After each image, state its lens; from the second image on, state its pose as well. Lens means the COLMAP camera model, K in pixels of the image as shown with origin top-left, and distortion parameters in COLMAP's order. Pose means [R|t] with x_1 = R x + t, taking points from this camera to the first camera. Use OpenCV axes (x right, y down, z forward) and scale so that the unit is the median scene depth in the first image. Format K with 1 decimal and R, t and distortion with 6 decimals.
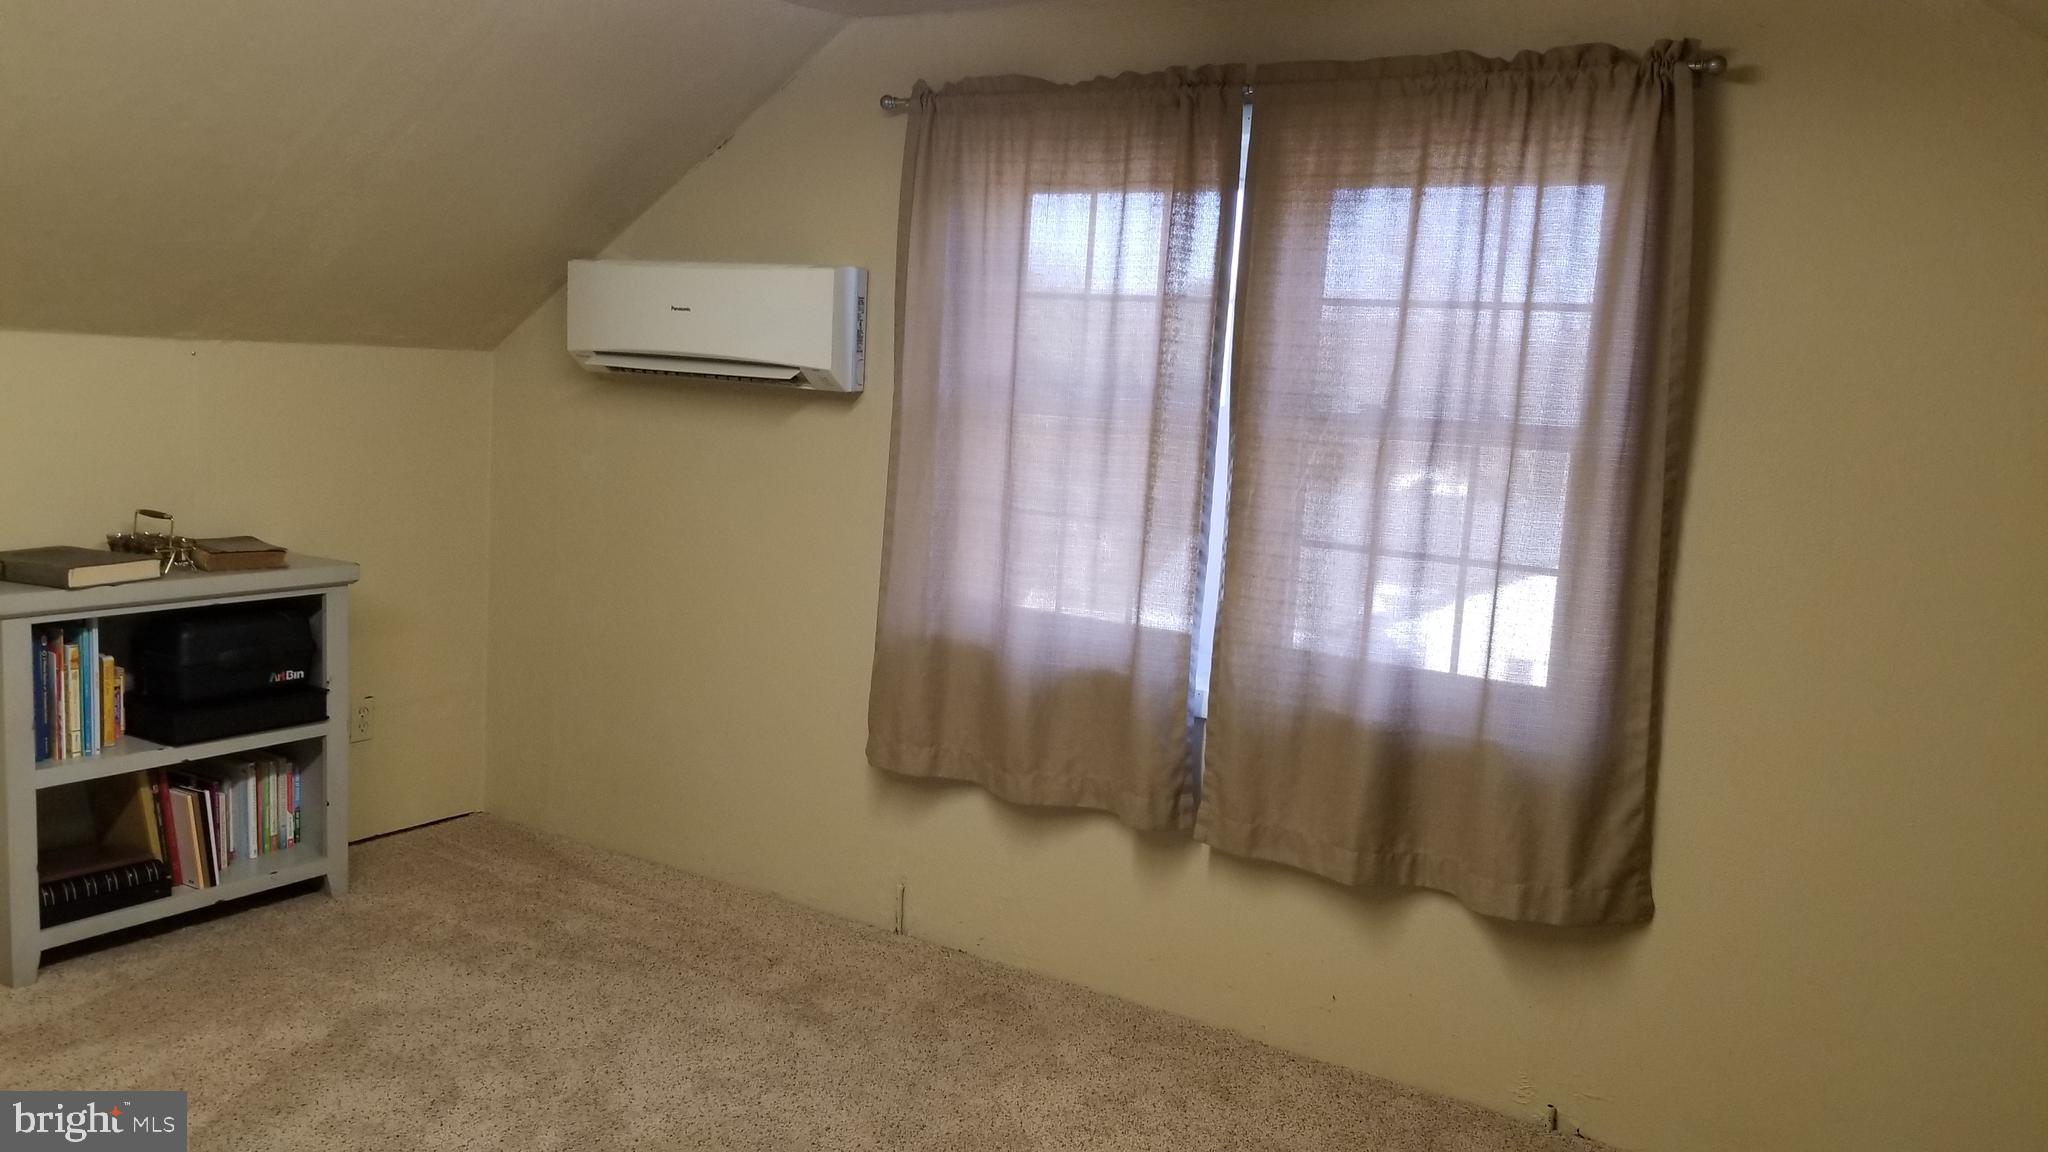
lens RADIAL K [[1601.3, 0, 1001.5], [0, 1601.3, 532.2], [0, 0, 1]] dist [0.091270, -0.115557]
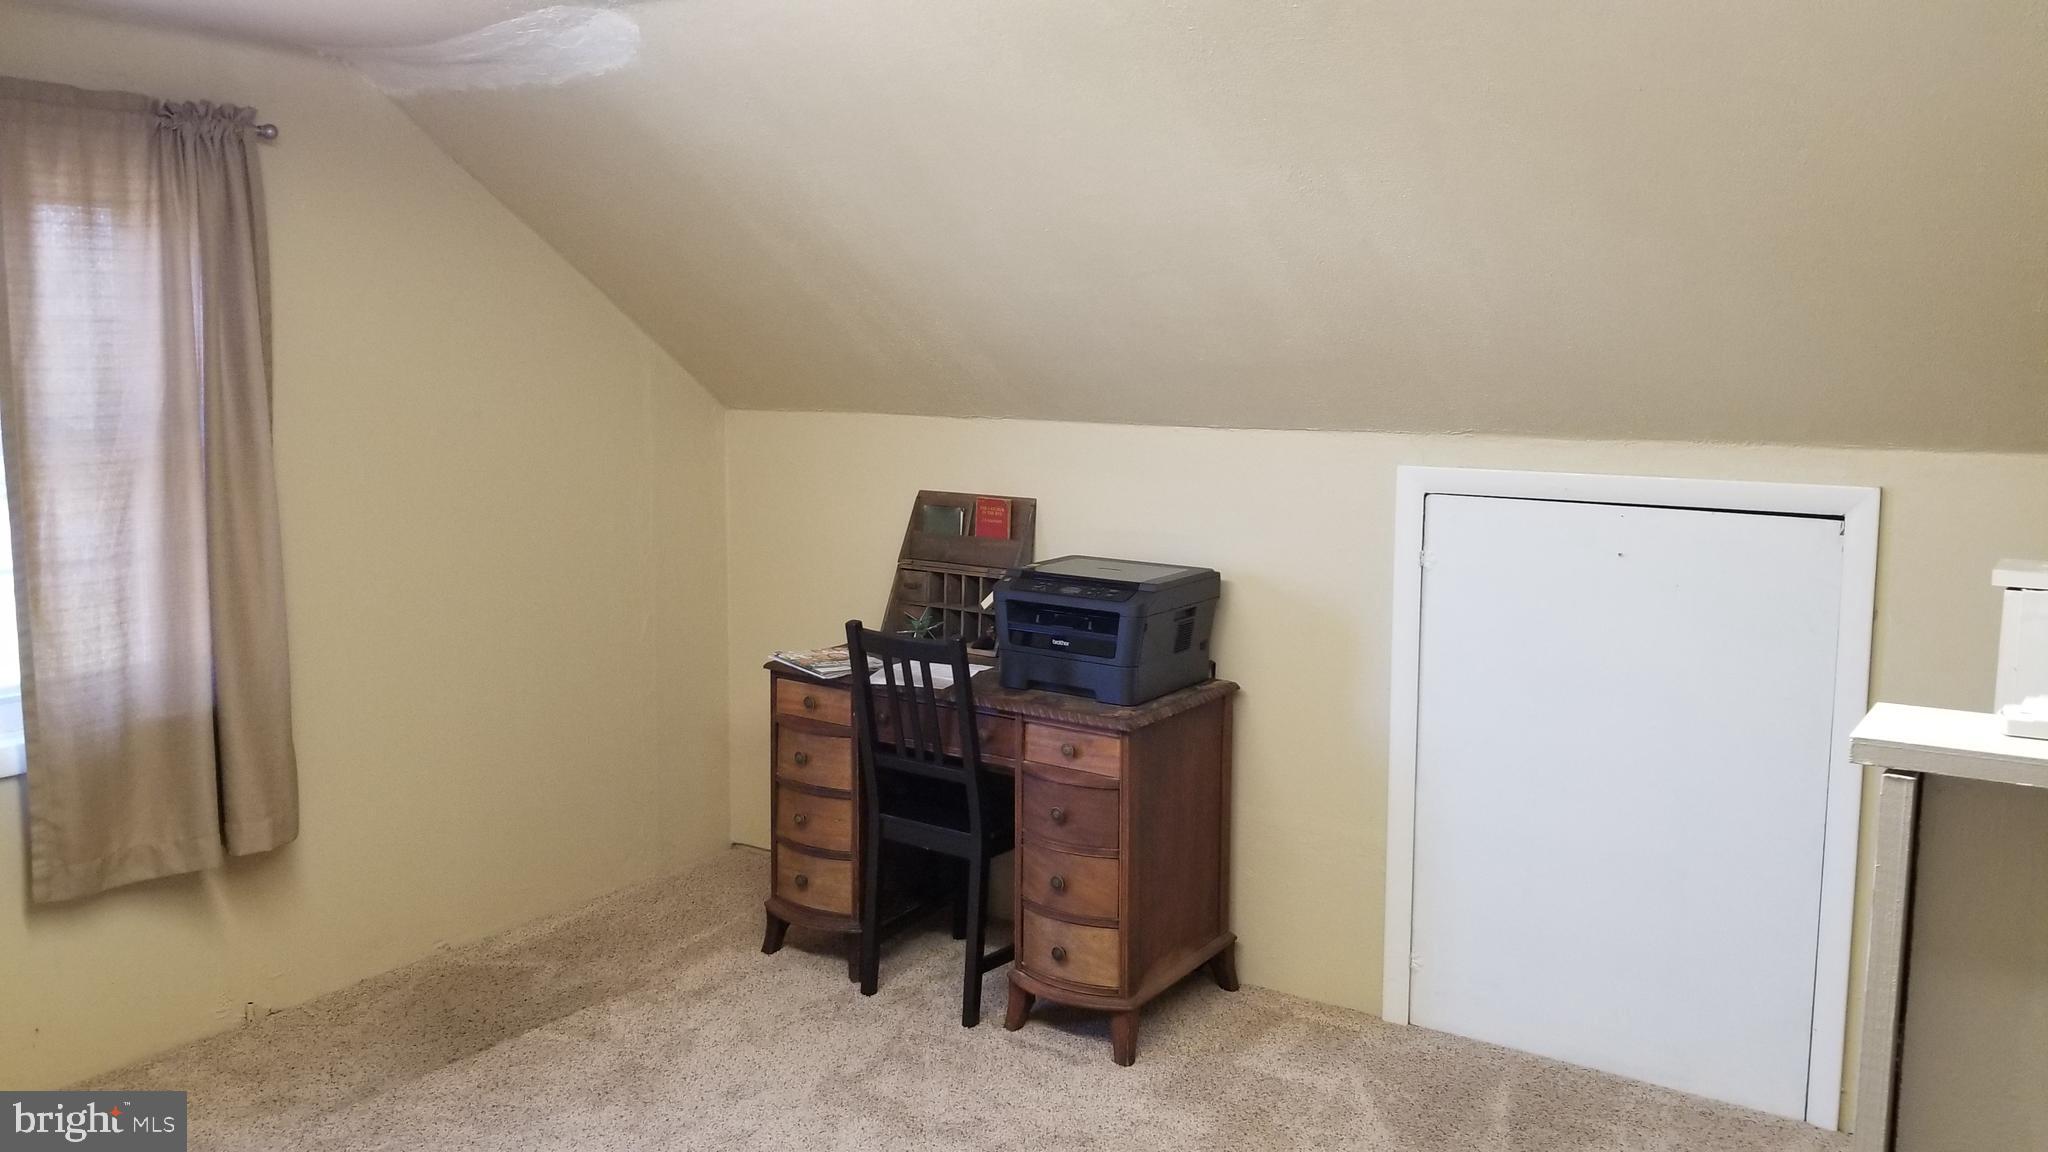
lens RADIAL K [[1601.3, 0, 1001.5], [0, 1601.3, 532.2], [0, 0, 1]] dist [0.091270, -0.115557]
pose [[-0.057522, -0.163645, 0.984841, -0.860810], [0.125215, 0.977502, 0.169739, -0.117983], [-0.990461, 0.133080, -0.035737, 0.491014]]
